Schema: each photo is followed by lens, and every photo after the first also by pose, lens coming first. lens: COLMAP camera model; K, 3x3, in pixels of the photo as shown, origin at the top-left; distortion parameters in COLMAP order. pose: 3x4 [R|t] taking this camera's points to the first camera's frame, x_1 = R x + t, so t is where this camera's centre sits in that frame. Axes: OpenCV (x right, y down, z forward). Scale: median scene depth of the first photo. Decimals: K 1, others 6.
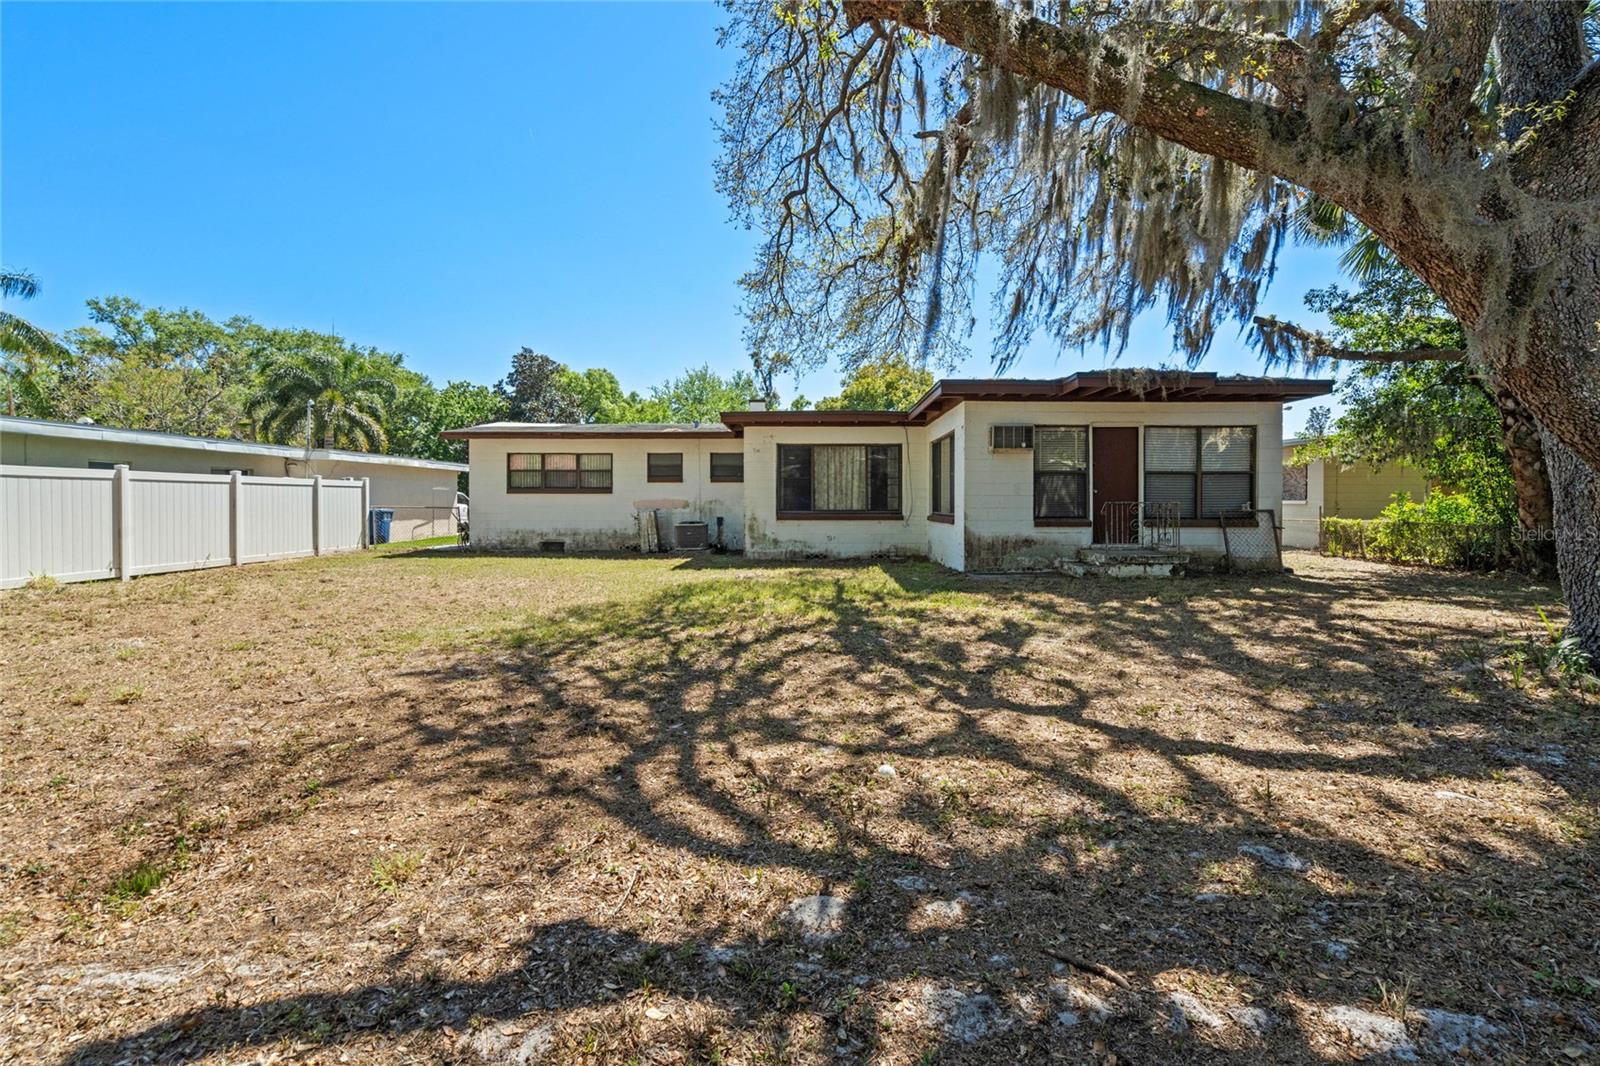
lens RADIAL K [[752.7, 0, 814.3], [0, 752.7, 516.3], [0, 0, 1]] dist [0.003535, -0.001282]
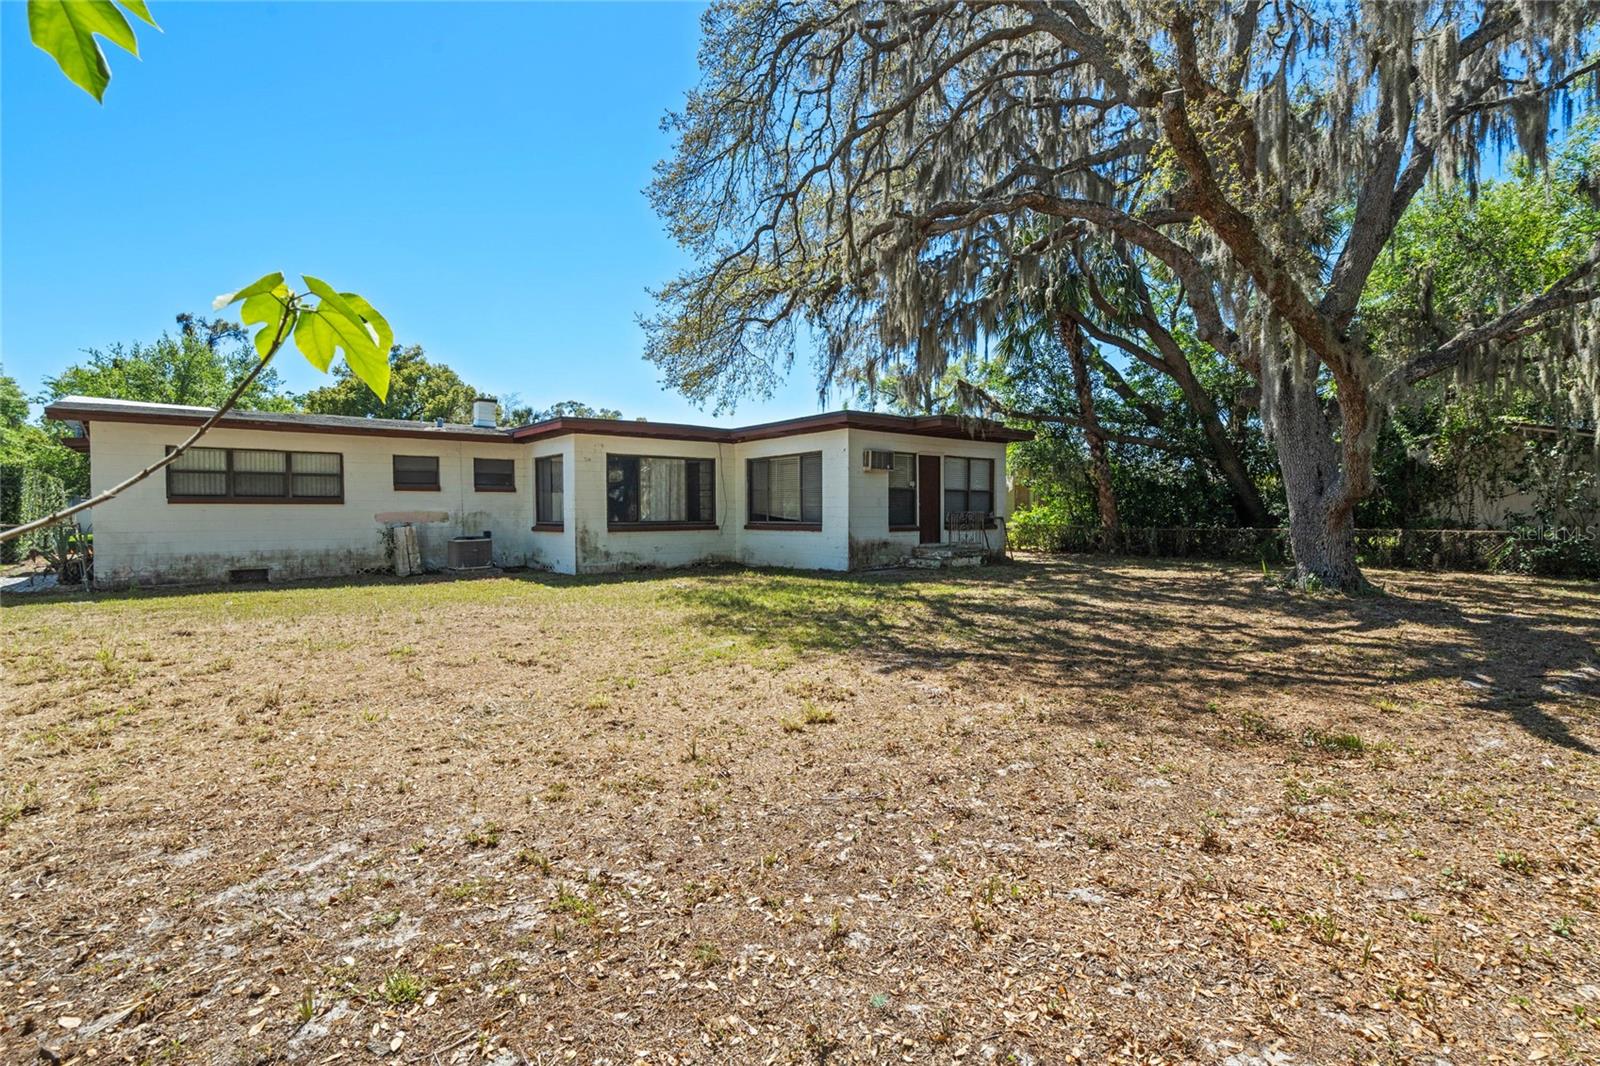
lens RADIAL K [[752.7, 0, 811.4], [0, 752.7, 533.6], [0, 0, 1]] dist [0.003535, -0.001282]
pose [[0.763716, -0.022701, 0.645153, -0.606081], [0.016136, 0.999741, 0.016076, -0.005837], [-0.645351, -0.001867, 0.763884, 0.116895]]
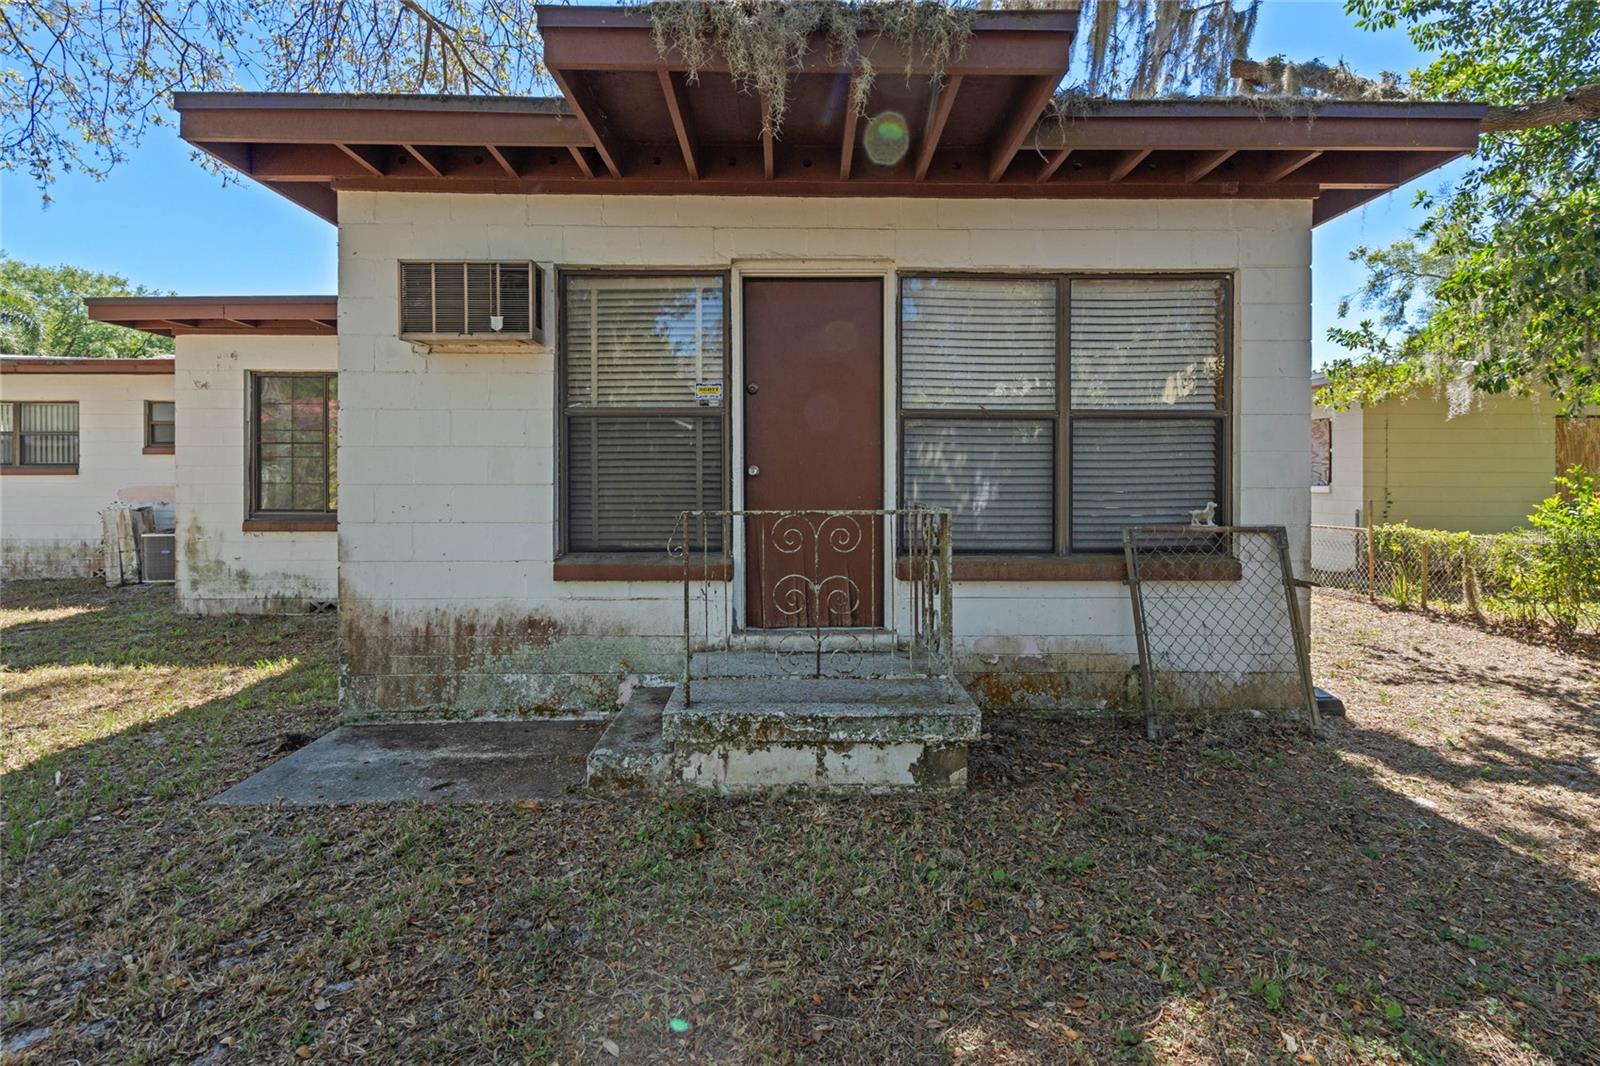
lens RADIAL K [[752.7, 0, 825.0], [0, 752.7, 499.3], [0, 0, 1]] dist [0.003535, -0.001282]
pose [[0.999774, -0.001959, 0.021155, 0.391122], [0.001808, 0.999973, 0.007161, -0.022766], [-0.021168, -0.007121, 0.999751, 0.657903]]
